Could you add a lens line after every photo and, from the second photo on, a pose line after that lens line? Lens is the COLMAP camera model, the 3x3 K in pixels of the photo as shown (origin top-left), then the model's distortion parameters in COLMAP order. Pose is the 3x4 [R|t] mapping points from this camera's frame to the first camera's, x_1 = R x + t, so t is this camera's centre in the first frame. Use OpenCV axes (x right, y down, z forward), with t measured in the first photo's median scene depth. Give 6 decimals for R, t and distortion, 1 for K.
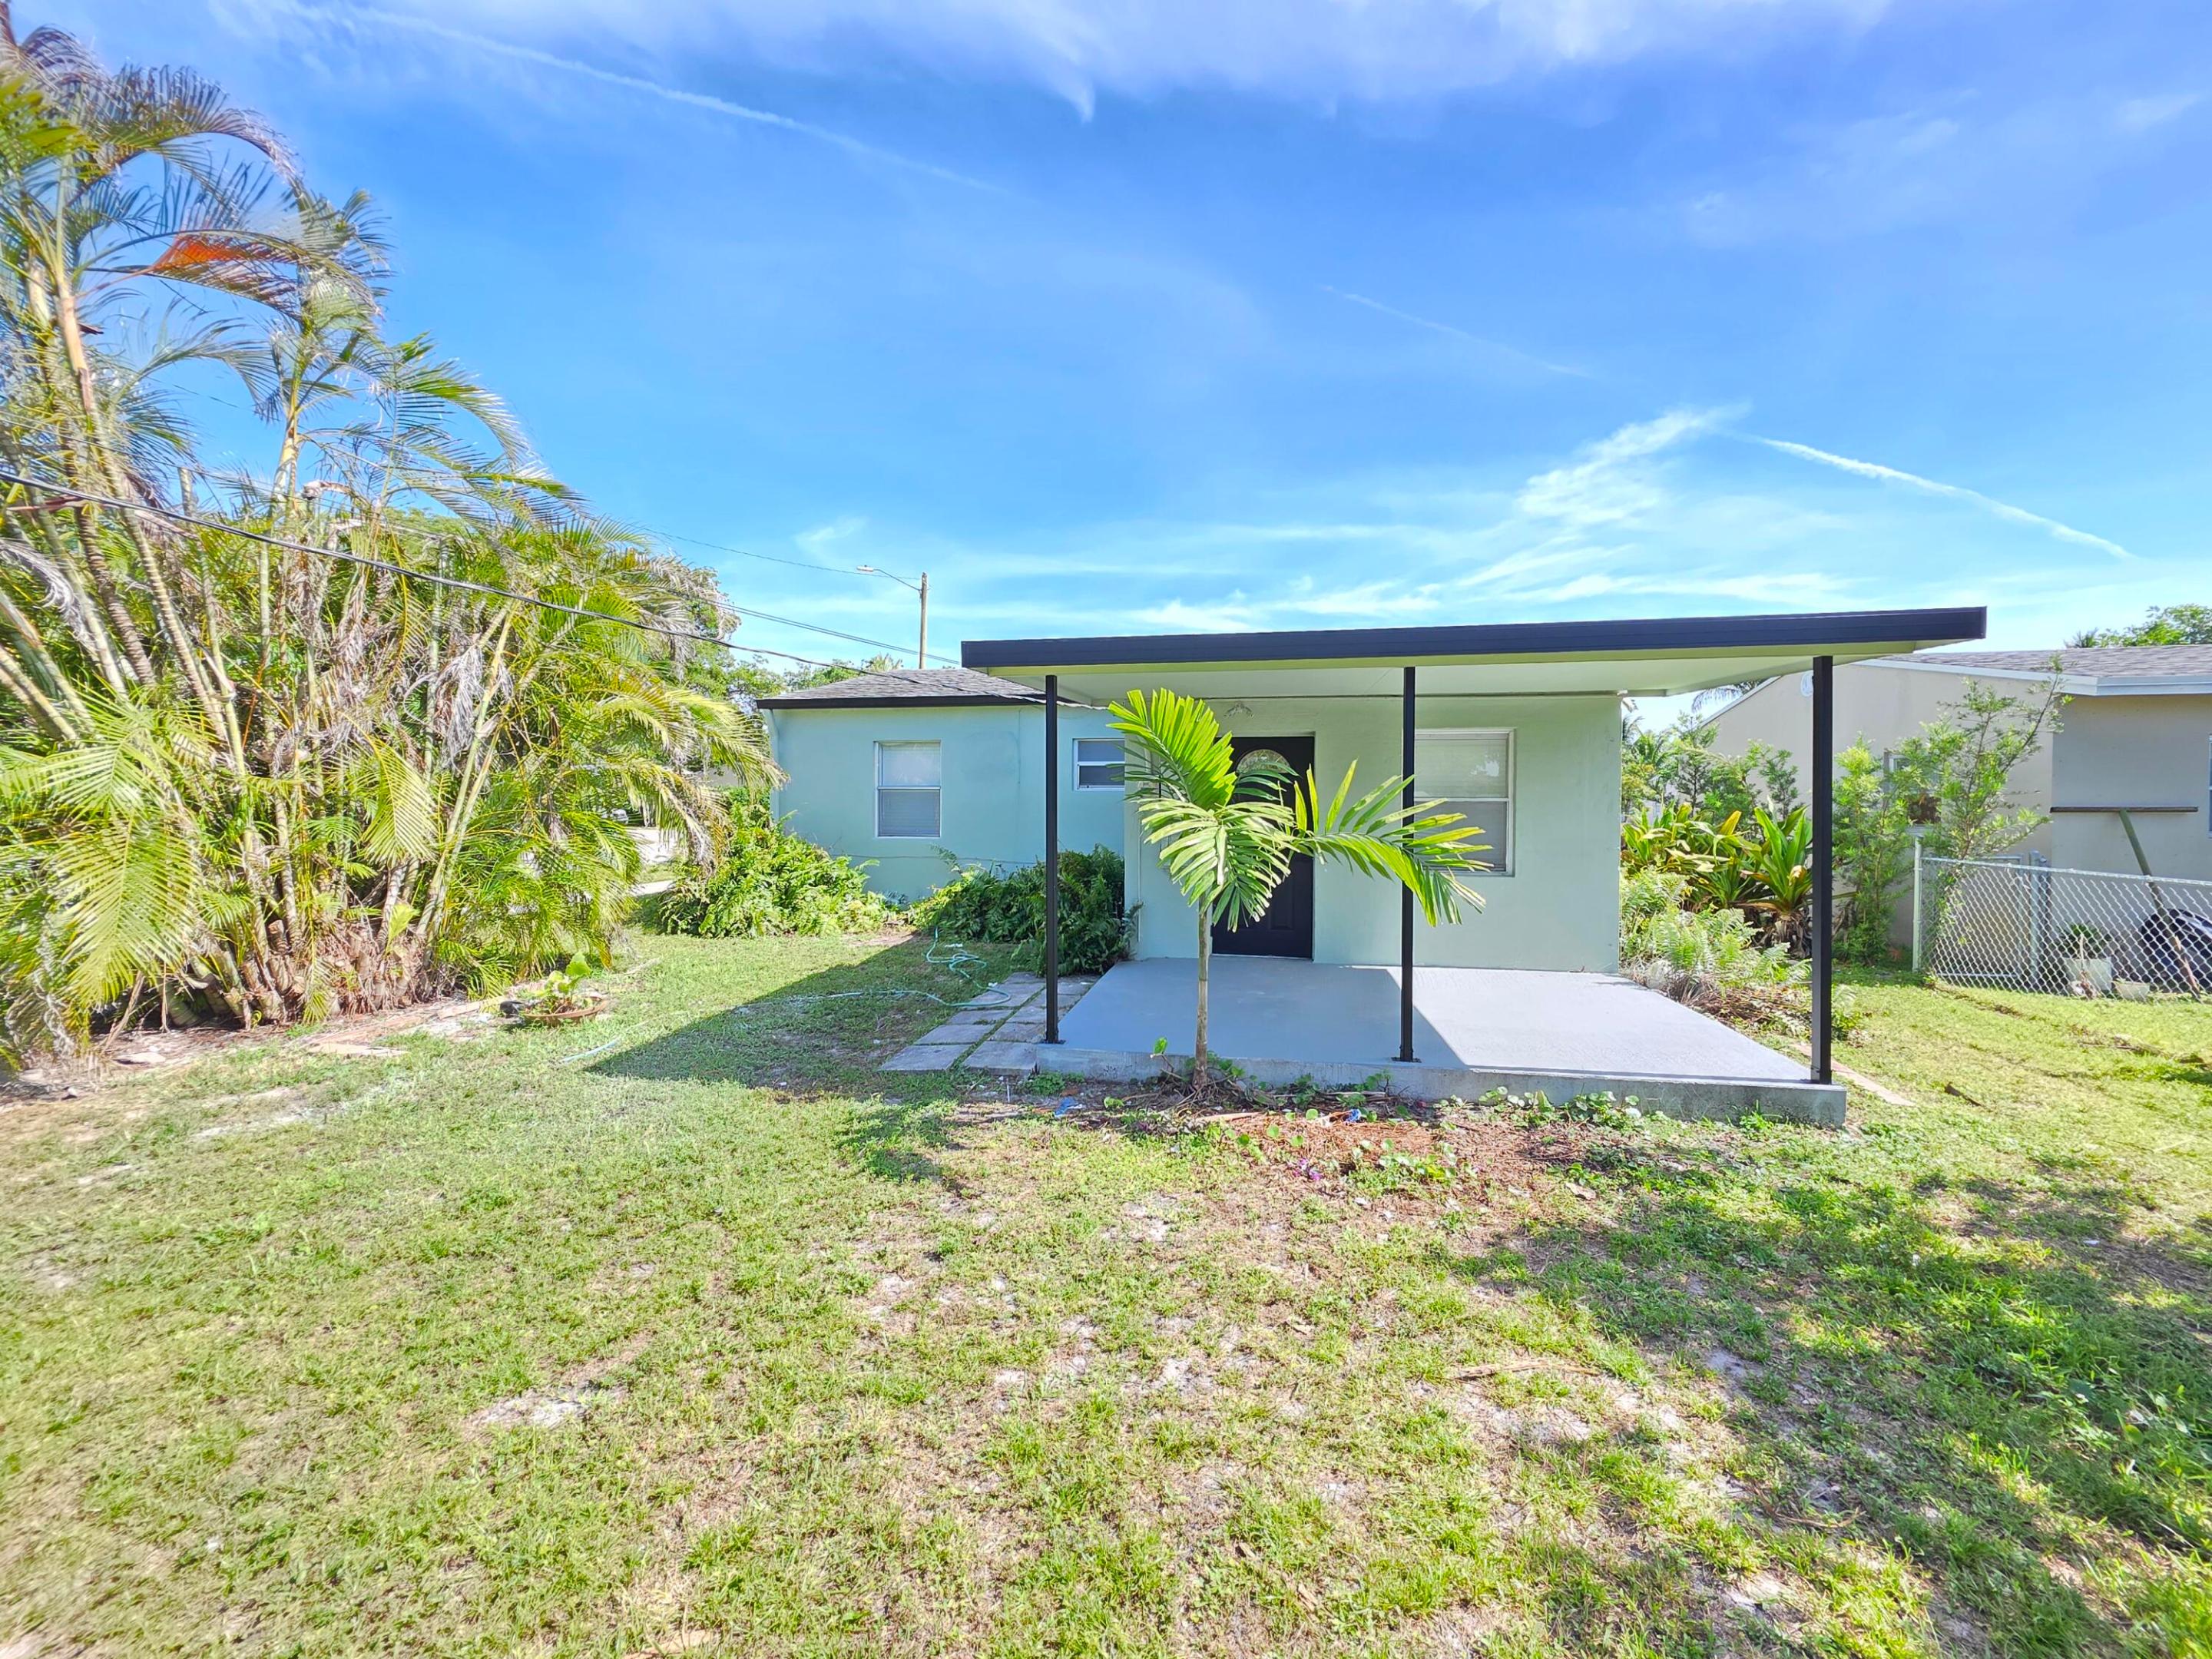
lens RADIAL K [[900.4, 0, 1106.0], [0, 900.4, 829.5], [0, 0, 1]] dist [0.016646, -0.007144]
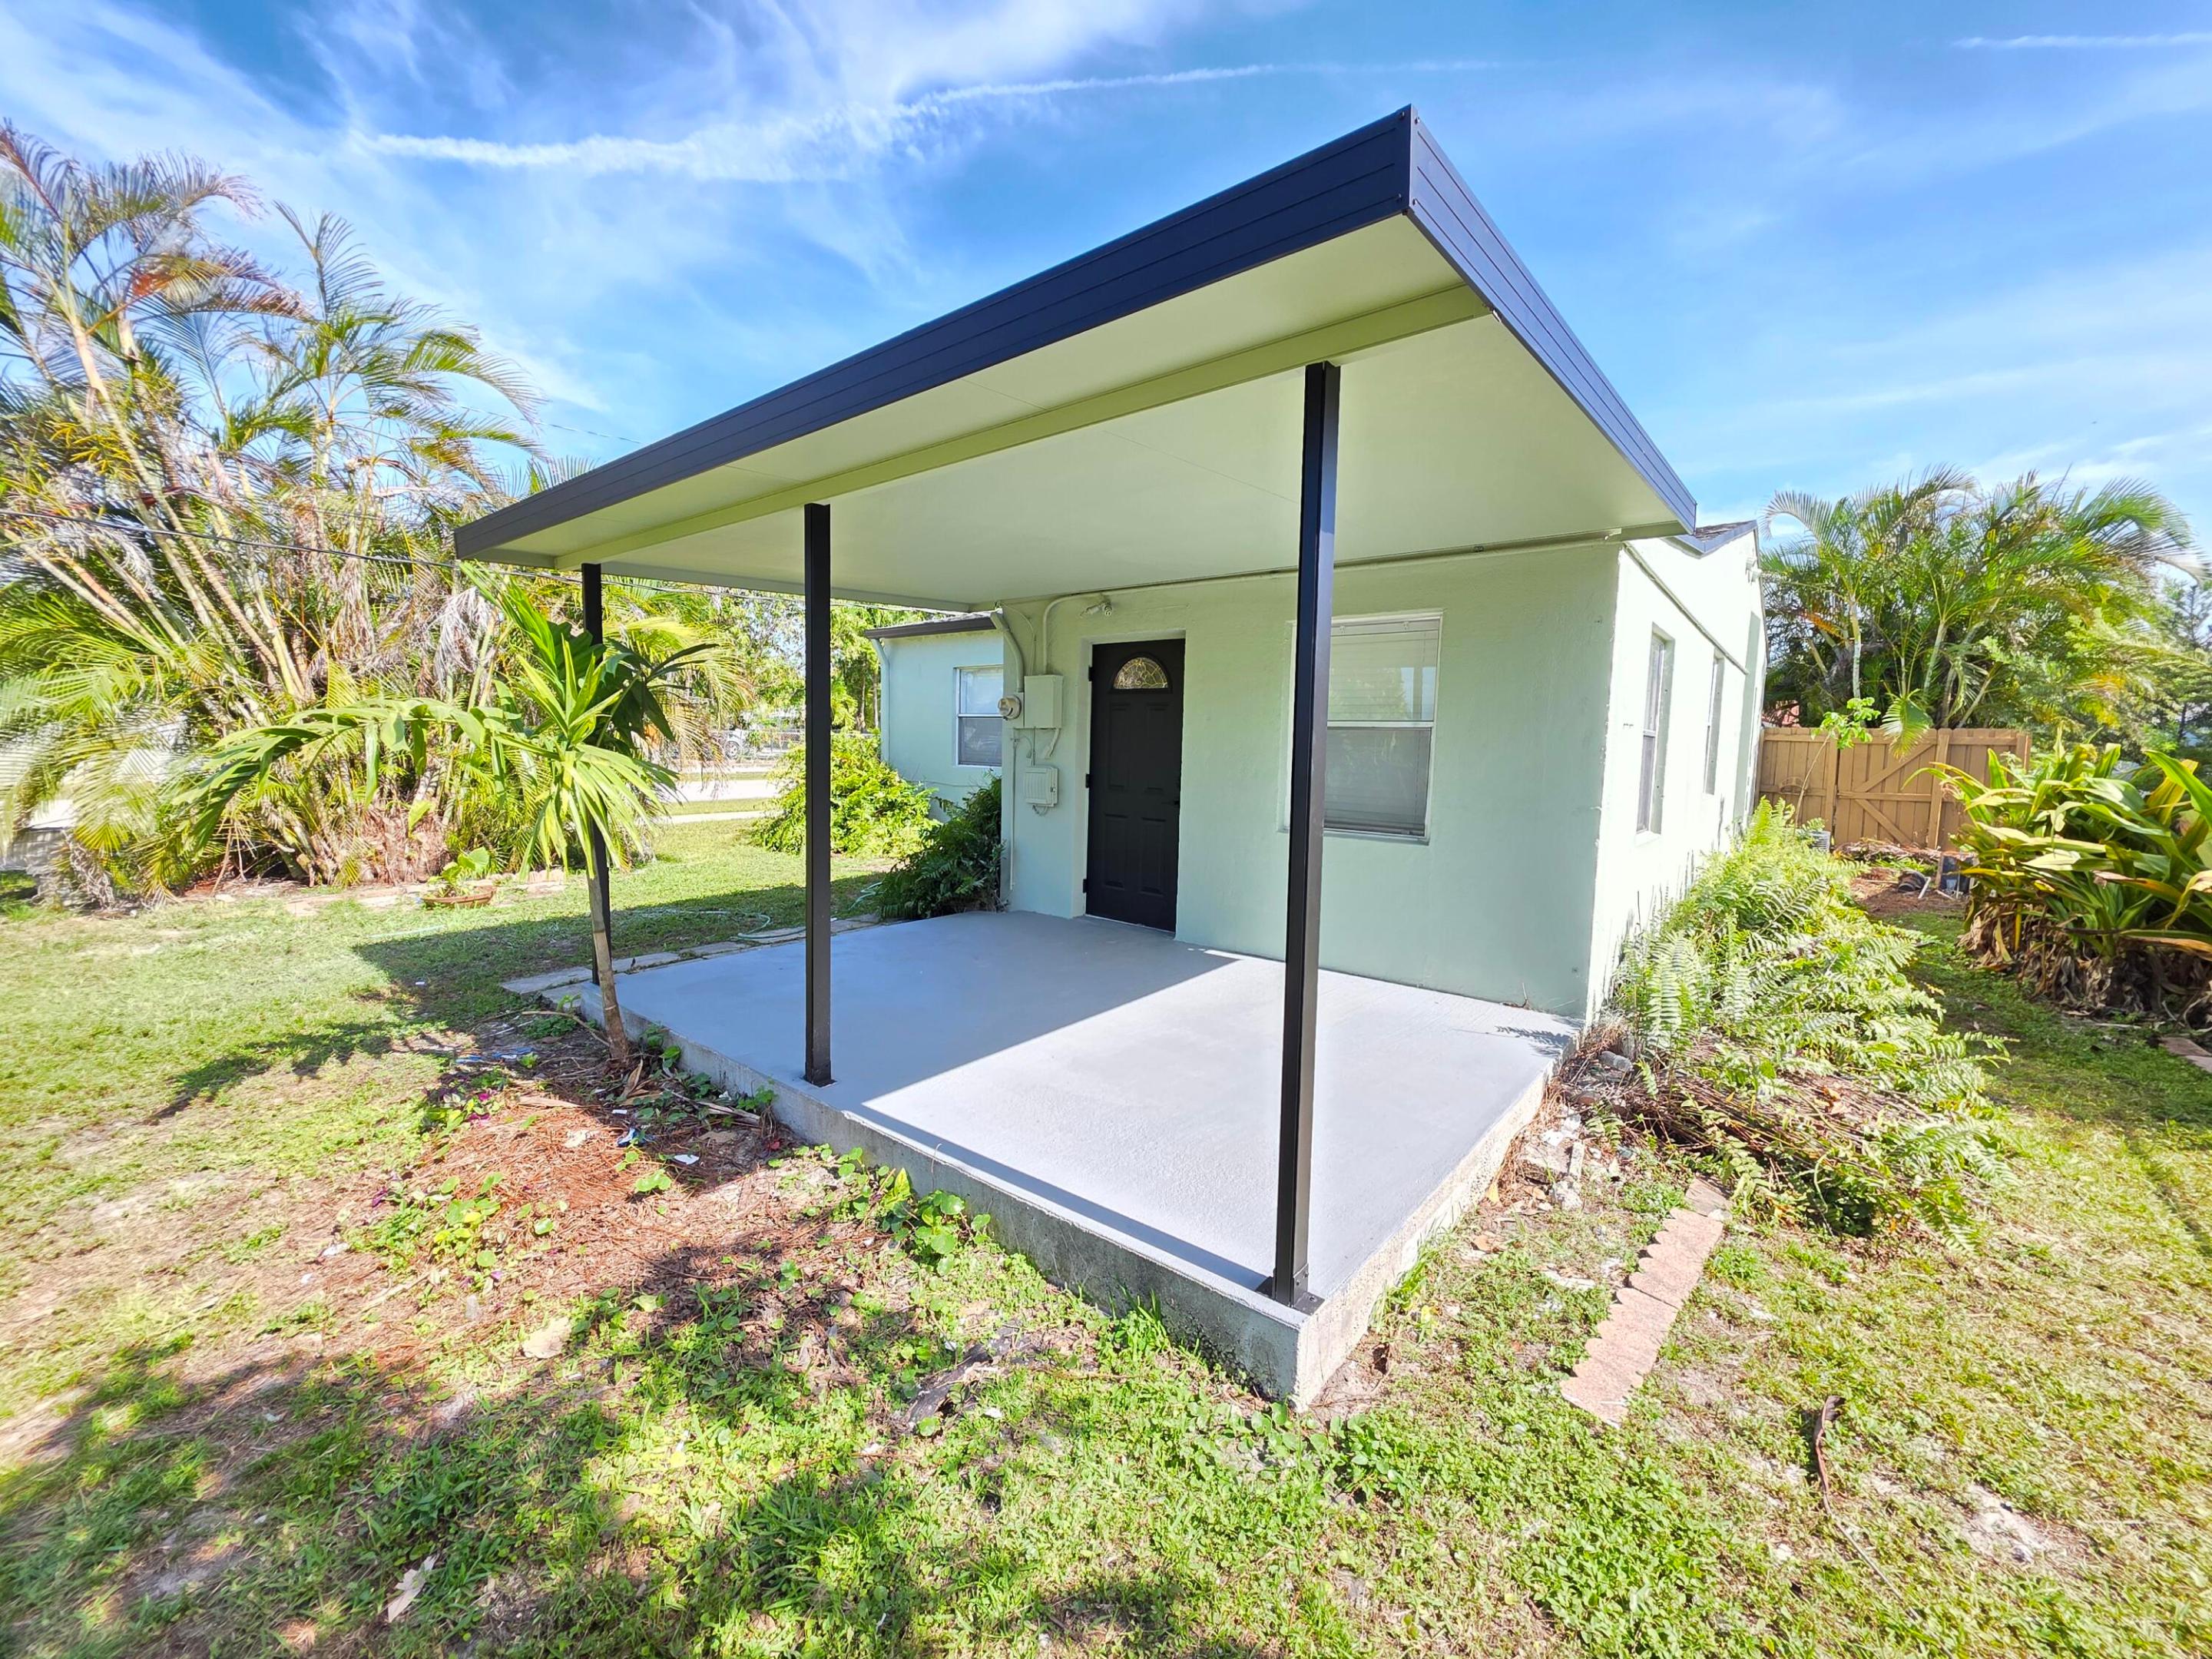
lens RADIAL K [[880.1, 0, 1106.0], [0, 880.1, 829.5], [0, 0, 1]] dist [-0.000009, 0.000030]
pose [[0.870787, 0.063804, -0.487503, 0.720540], [-0.031275, 0.996724, 0.074586, 0.001443], [0.490665, -0.049702, 0.869930, 0.443399]]
